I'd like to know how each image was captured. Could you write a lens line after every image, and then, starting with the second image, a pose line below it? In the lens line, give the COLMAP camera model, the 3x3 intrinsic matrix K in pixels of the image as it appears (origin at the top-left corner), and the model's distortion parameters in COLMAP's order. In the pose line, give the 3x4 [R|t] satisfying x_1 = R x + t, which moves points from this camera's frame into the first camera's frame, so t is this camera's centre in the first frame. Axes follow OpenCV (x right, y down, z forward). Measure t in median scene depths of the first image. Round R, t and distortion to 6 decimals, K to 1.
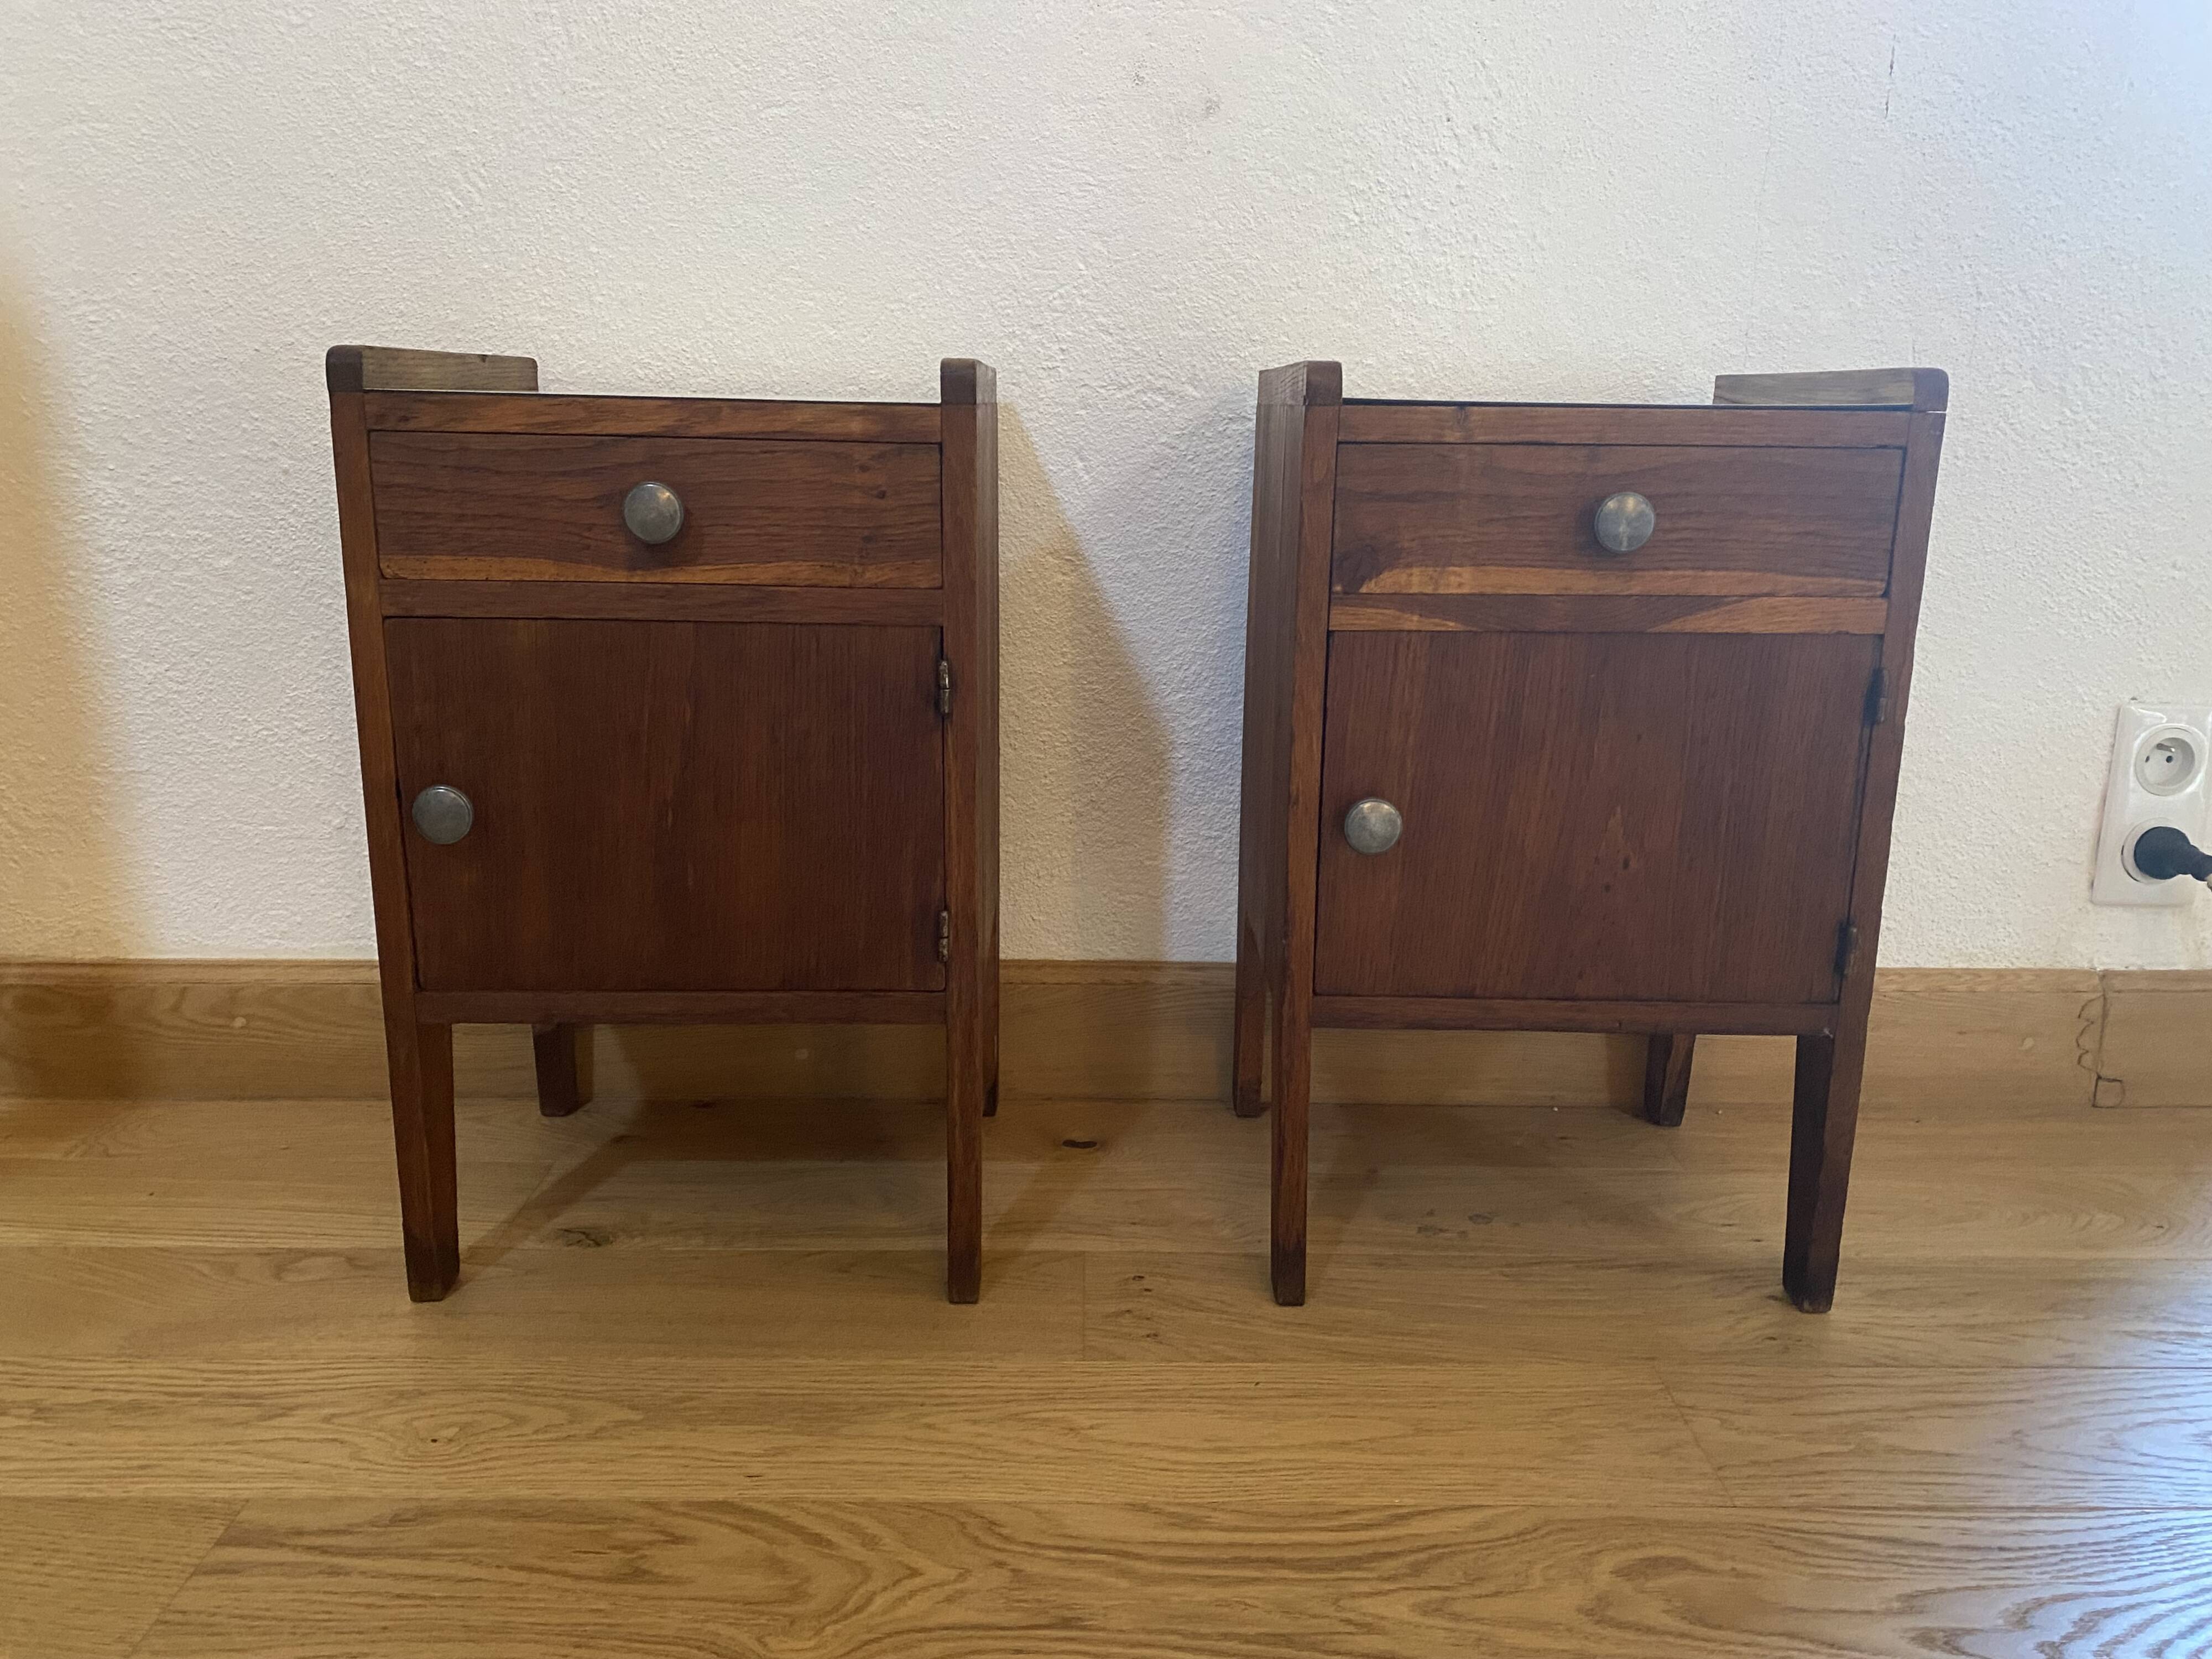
lens RADIAL K [[1702.5, 0, 1107.1], [0, 1702.5, 820.0], [0, 0, 1]] dist [0.014123, -0.018547]
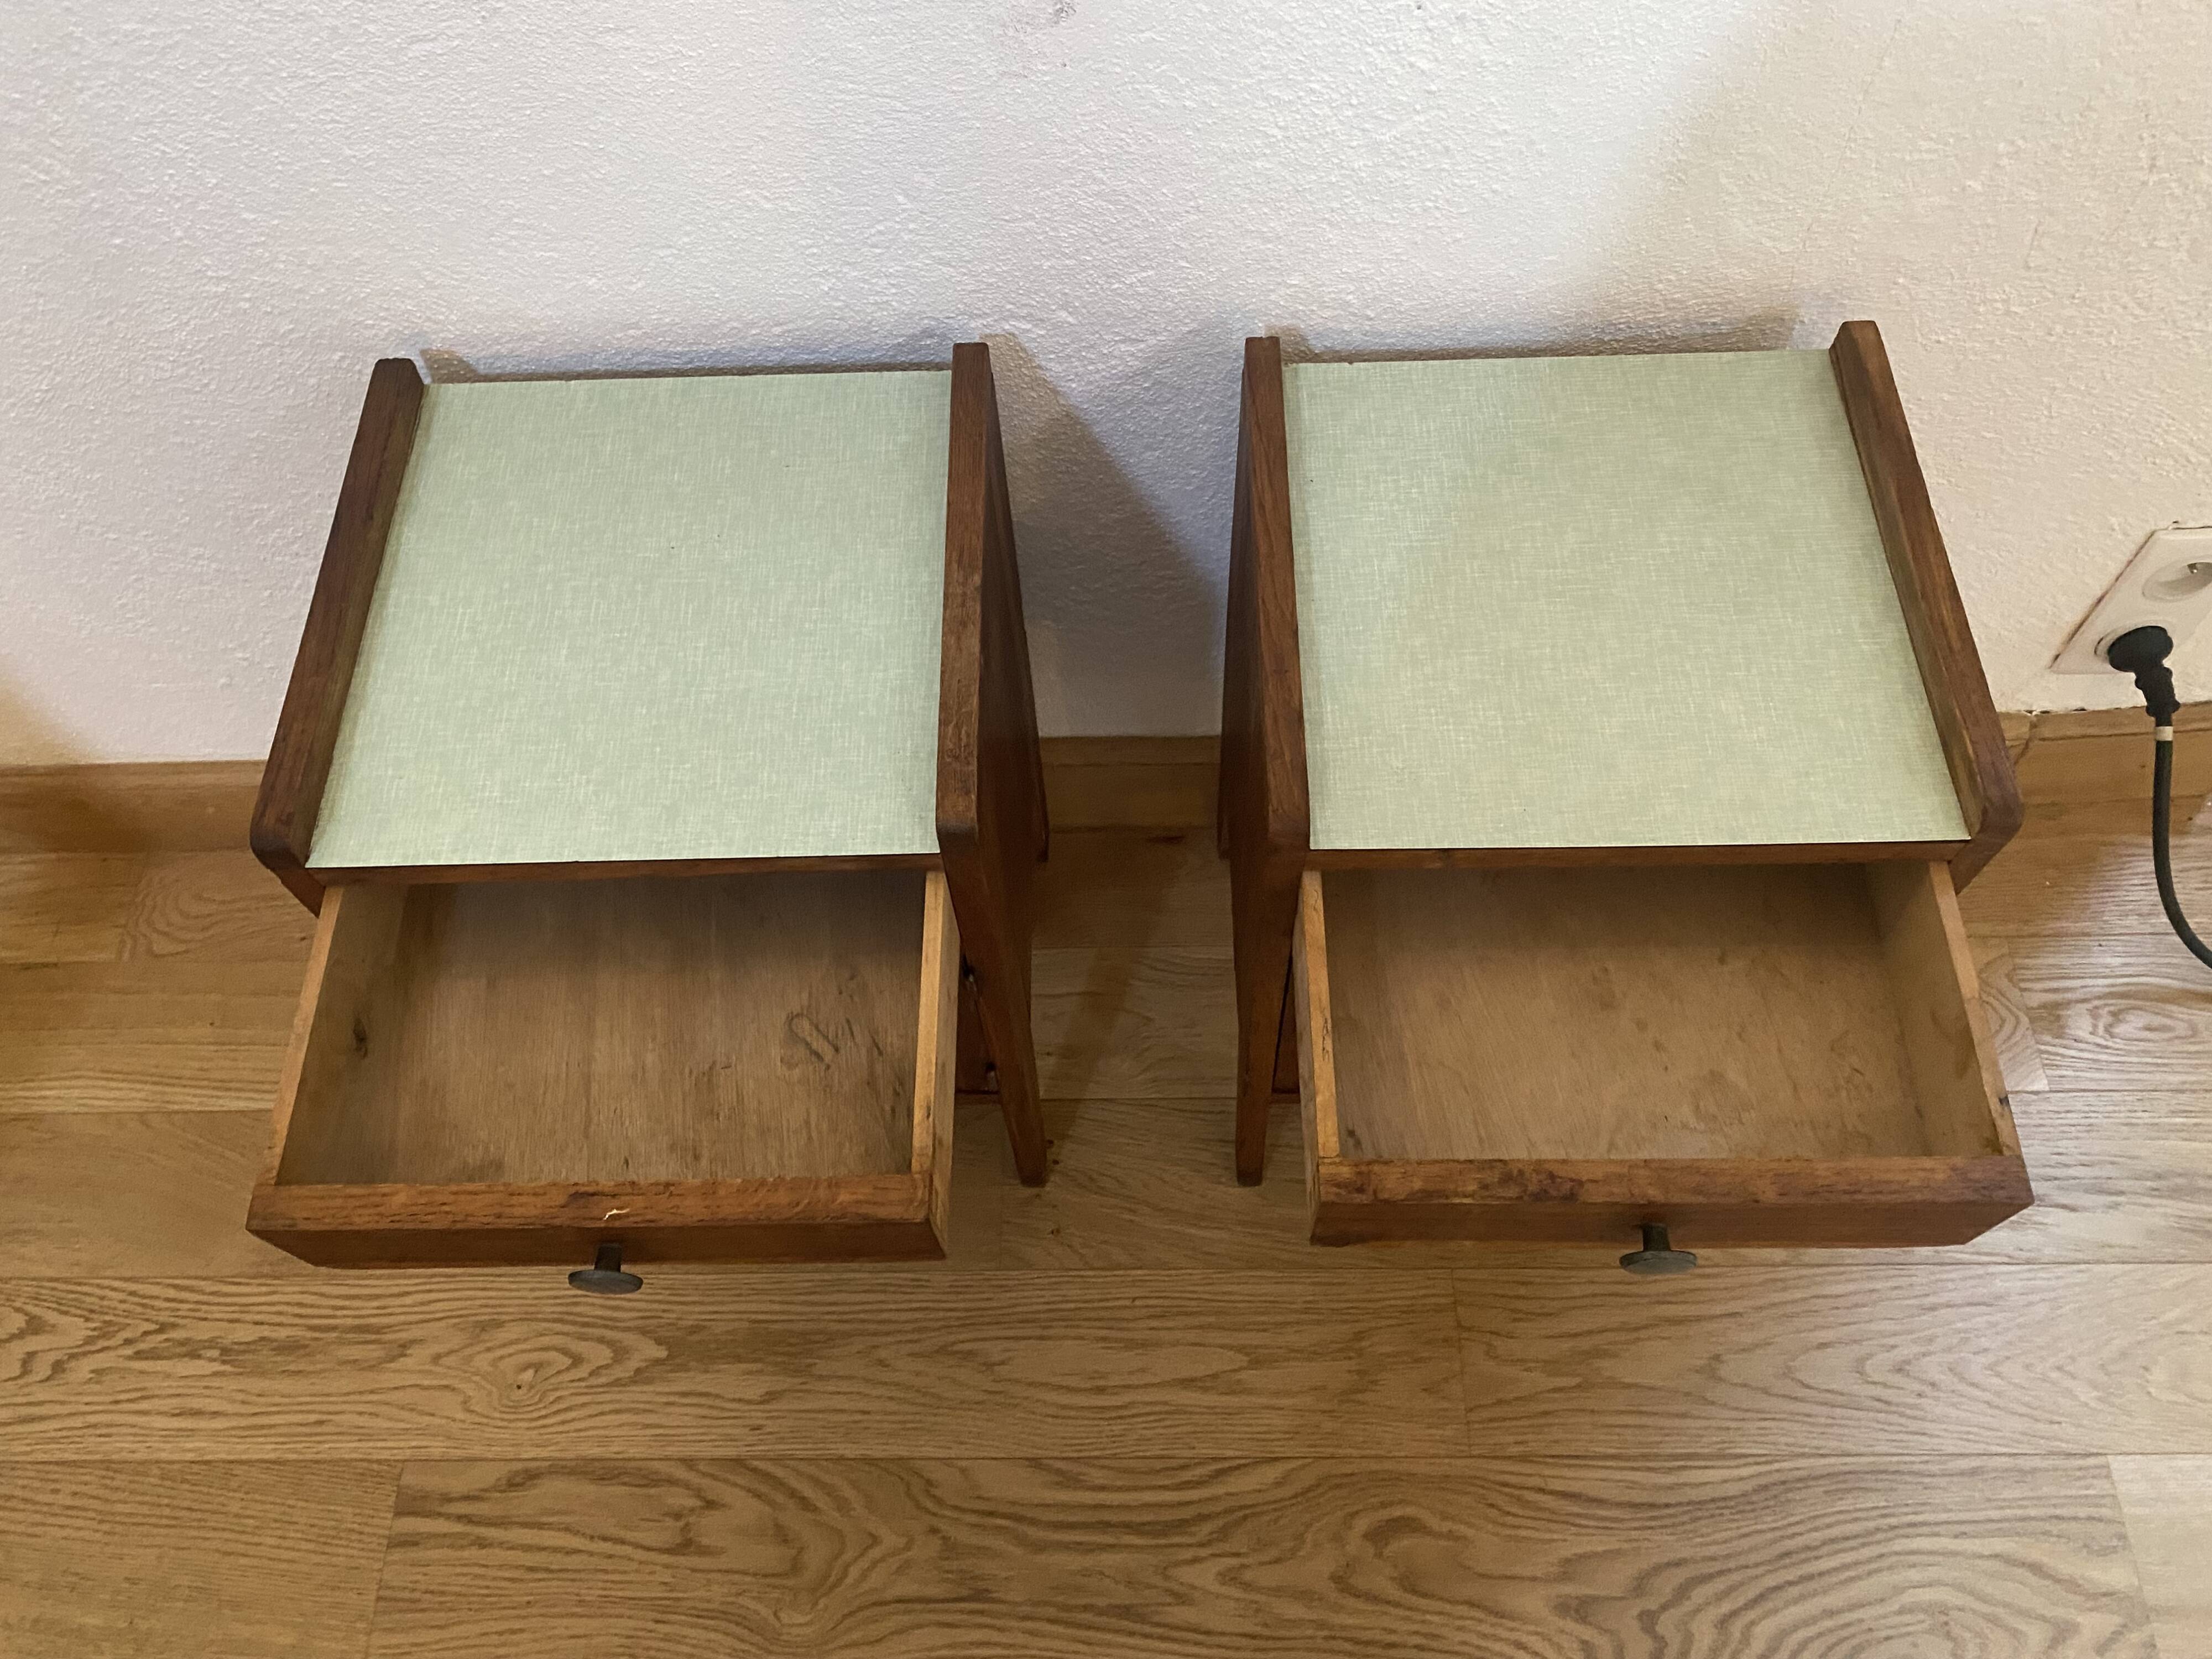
lens RADIAL K [[1702.5, 0, 1098.2], [0, 1702.5, 807.7], [0, 0, 1]] dist [0.014123, -0.018547]
pose [[0.998747, -0.013267, -0.048248, 0.131618], [0.044254, 0.684228, 0.727924, -0.881290], [0.023356, -0.729147, 0.683958, 0.401970]]
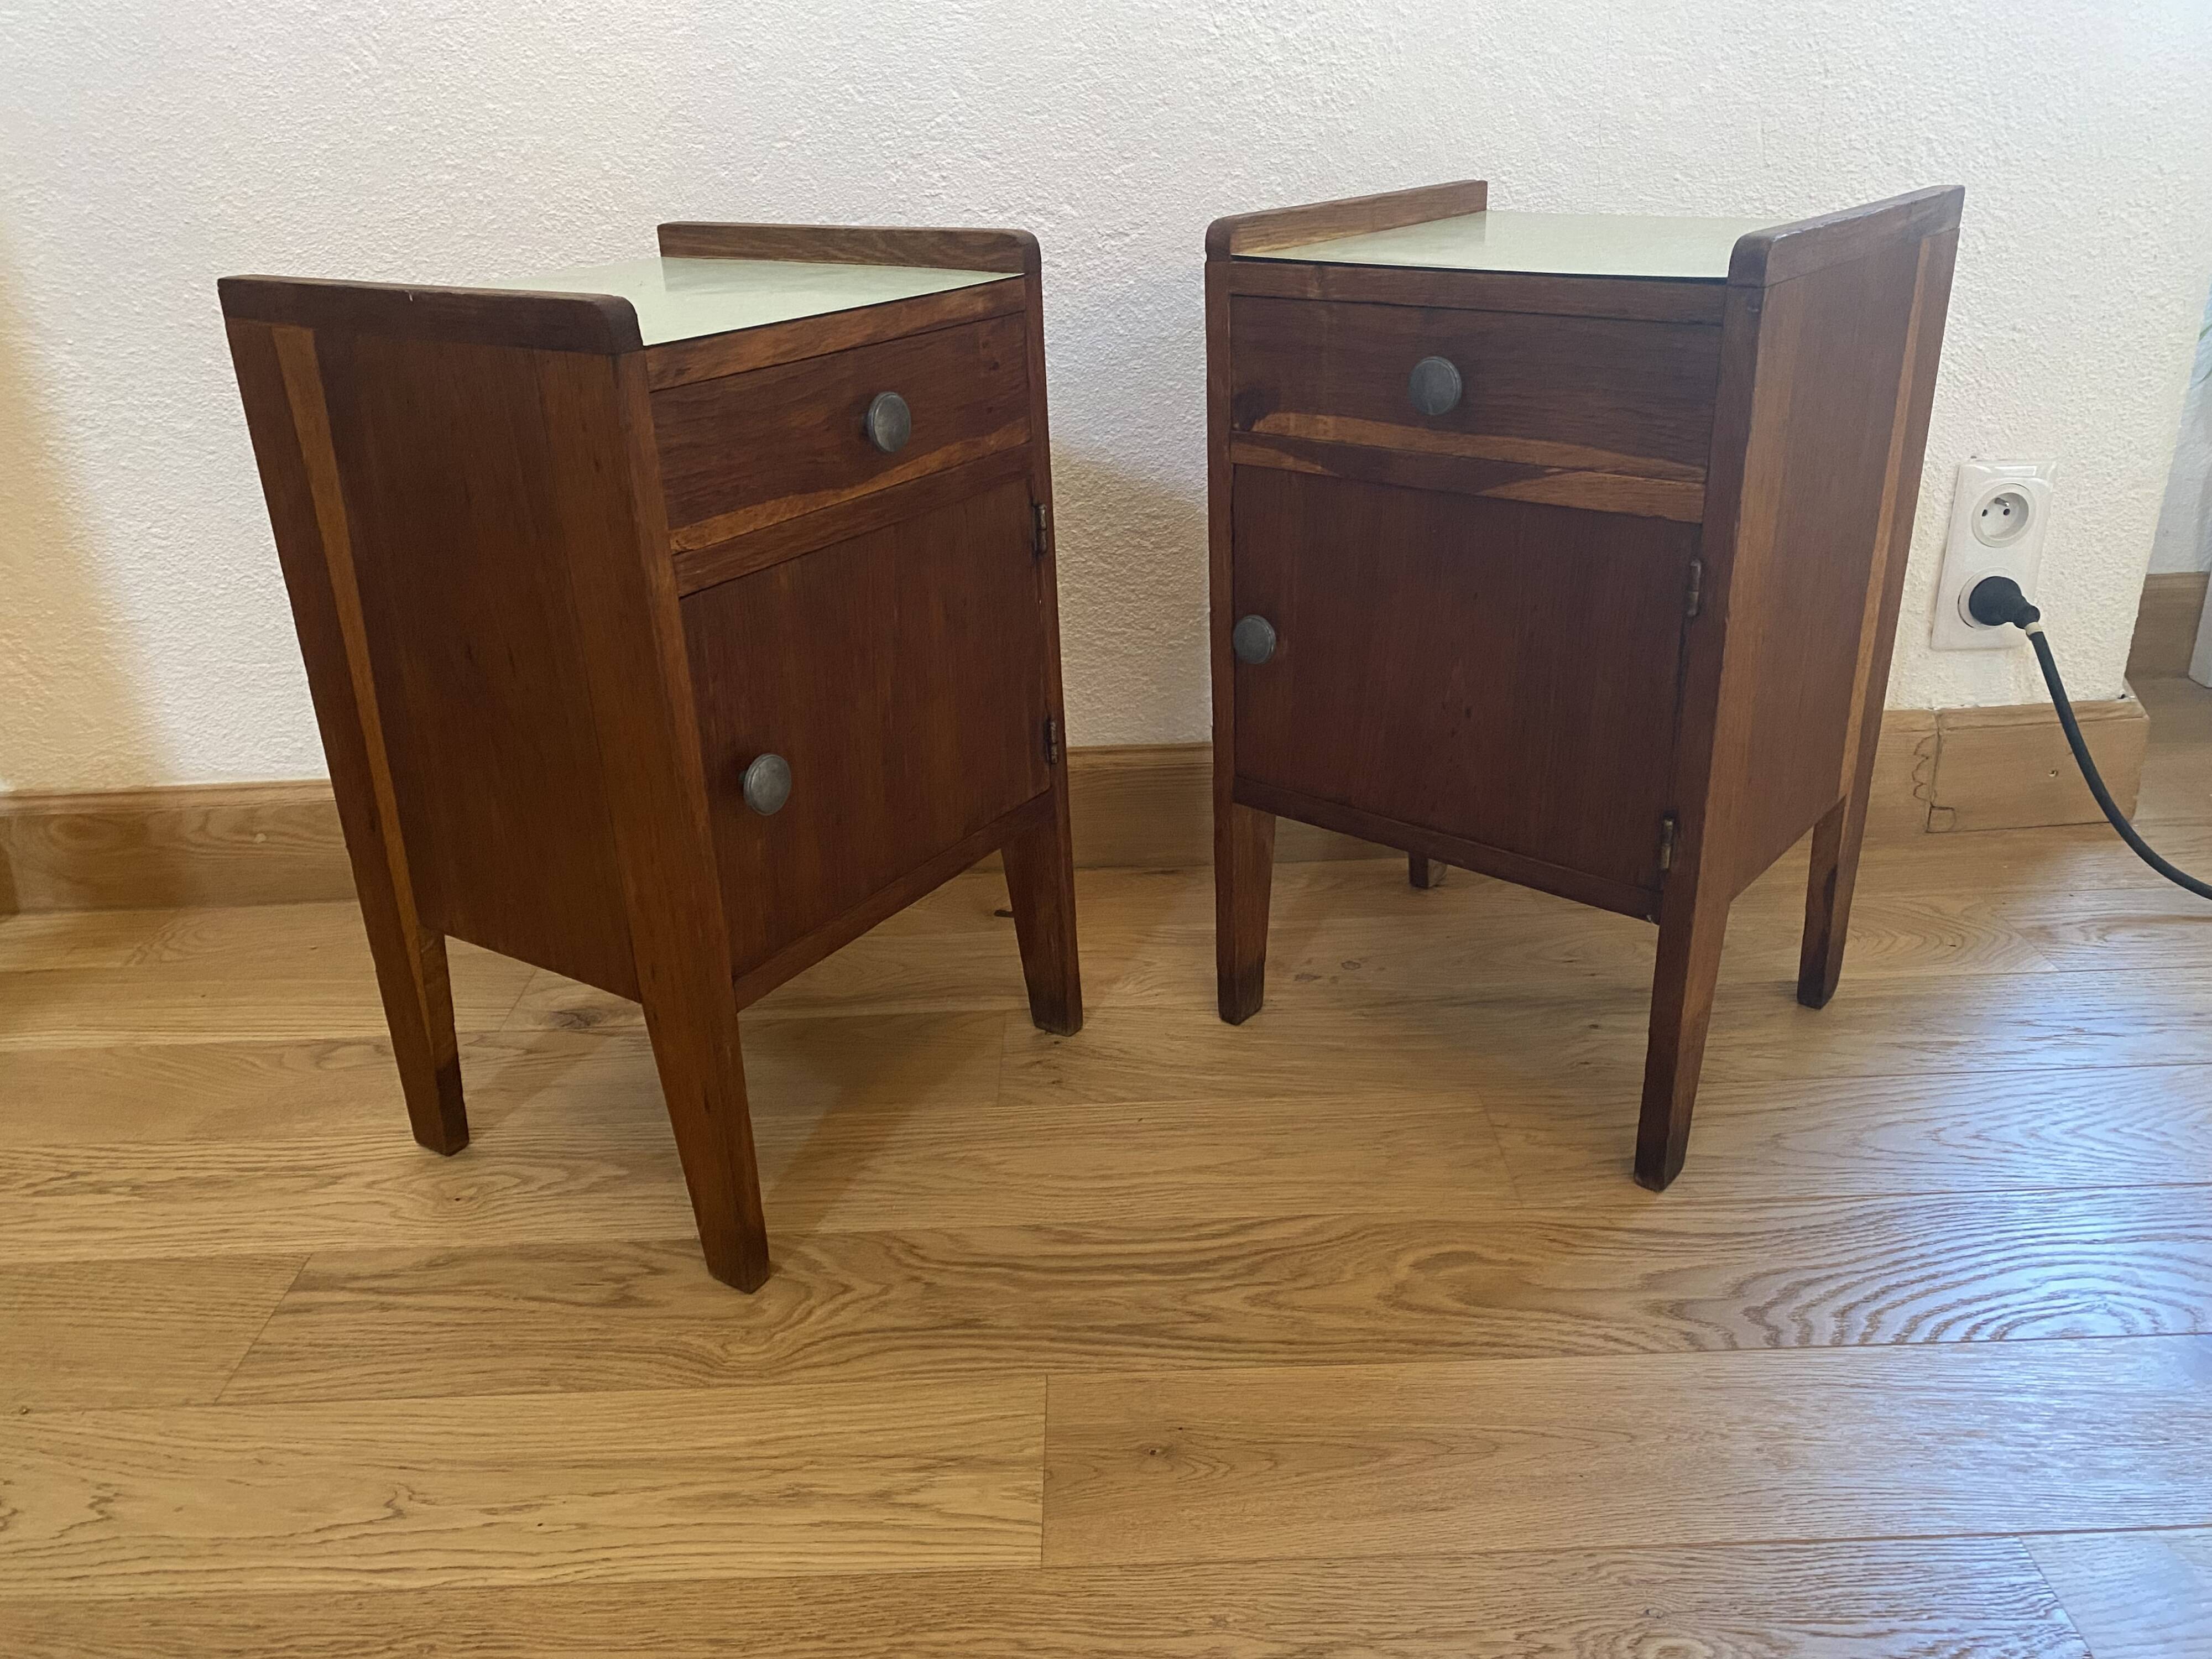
lens RADIAL K [[1702.5, 0, 1097.6], [0, 1702.5, 822.6], [0, 0, 1]] dist [0.014123, -0.018547]
pose [[0.998630, -0.046630, -0.023731, 0.098507], [0.050134, 0.982568, 0.179013, -0.091213], [0.014970, -0.179958, 0.983560, -0.135770]]
